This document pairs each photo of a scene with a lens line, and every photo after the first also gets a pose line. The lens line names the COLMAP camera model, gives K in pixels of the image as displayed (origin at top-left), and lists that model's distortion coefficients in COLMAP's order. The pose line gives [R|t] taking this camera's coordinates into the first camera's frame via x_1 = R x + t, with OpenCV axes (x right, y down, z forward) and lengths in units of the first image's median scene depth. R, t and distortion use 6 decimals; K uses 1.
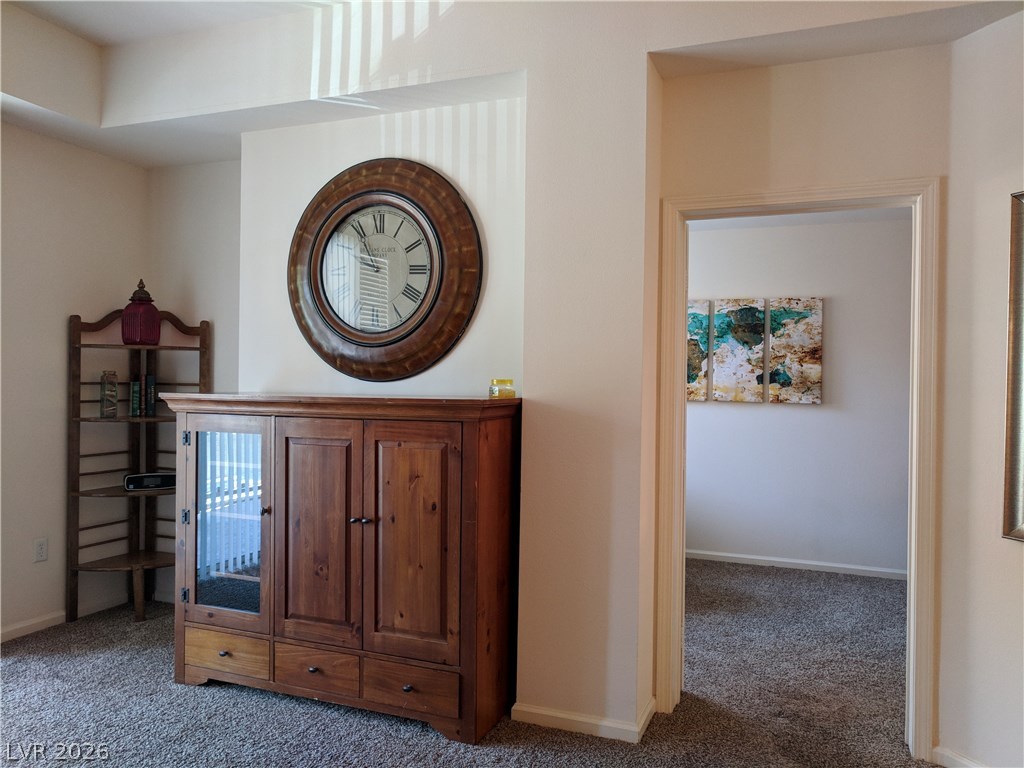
lens RADIAL K [[771.2, 0, 521.1], [0, 771.2, 391.6], [0, 0, 1]] dist [-0.000192, 0.004128]
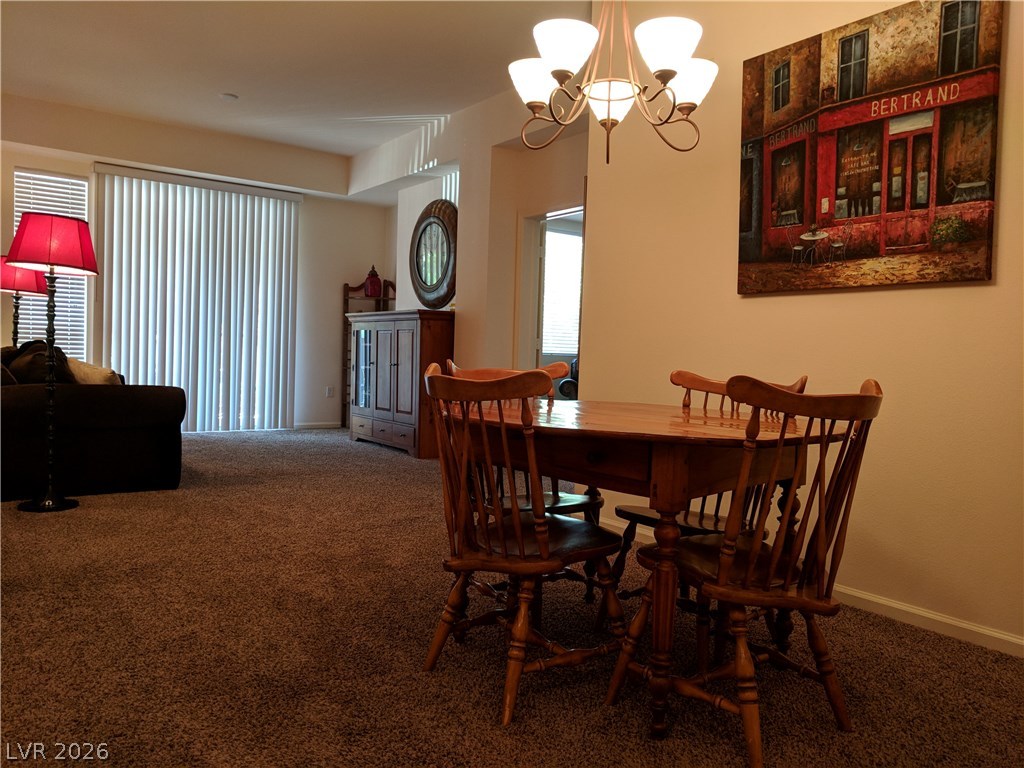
lens RADIAL K [[771.2, 0, 510.6], [0, 771.2, 367.4], [0, 0, 1]] dist [-0.000192, 0.004128]
pose [[0.837918, 0.021186, -0.545386, 1.169817], [-0.021652, 0.999750, 0.005570, 0.134274], [0.545367, 0.007142, 0.838167, -0.648360]]
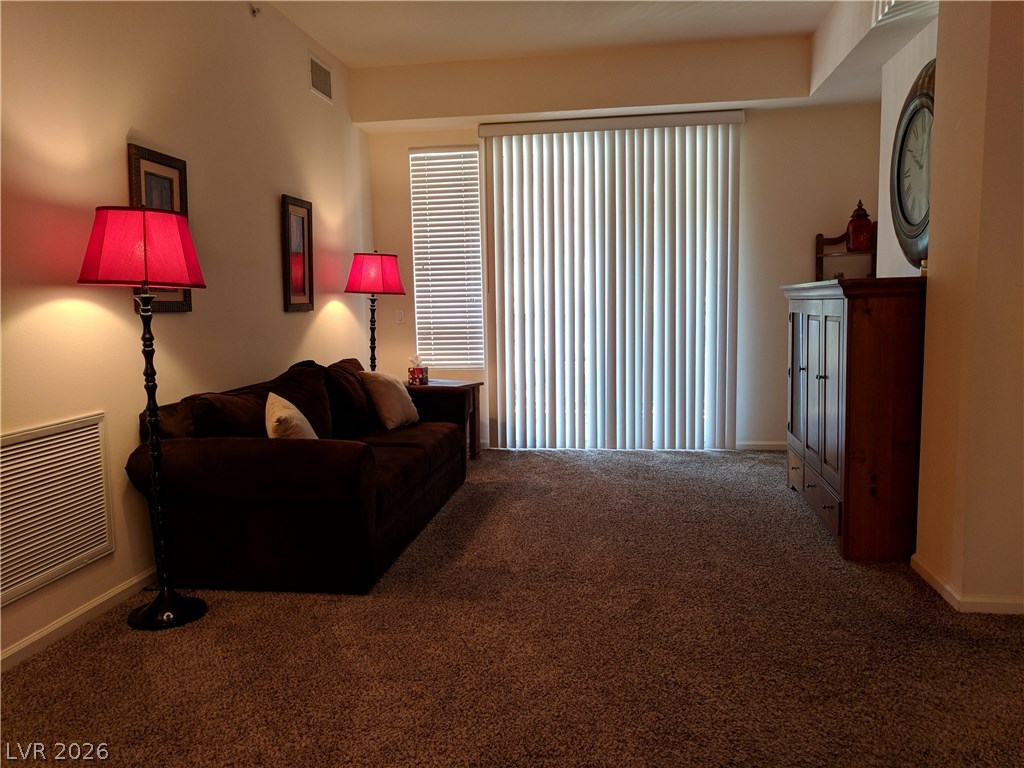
lens RADIAL K [[771.2, 0, 531.7], [0, 771.2, 366.6], [0, 0, 1]] dist [-0.000192, 0.004128]
pose [[0.233499, 0.056540, -0.970712, 0.808893], [0.023419, 0.997691, 0.063744, 0.047194], [0.972075, -0.037617, 0.231635, 0.193464]]
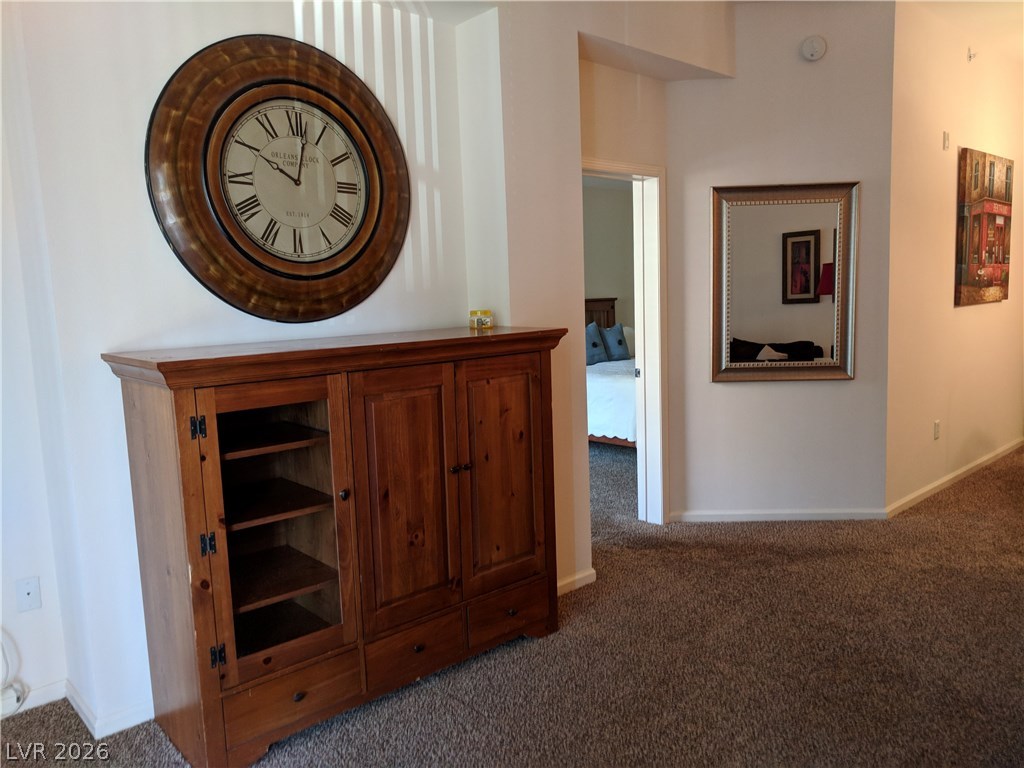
lens RADIAL K [[771.2, 0, 513.1], [0, 771.2, 385.1], [0, 0, 1]] dist [-0.000192, 0.004128]
pose [[0.436435, -0.141586, 0.888526, -0.874494], [0.045246, 0.989745, 0.135491, -0.050643], [-0.898597, -0.018930, 0.438365, 0.465823]]
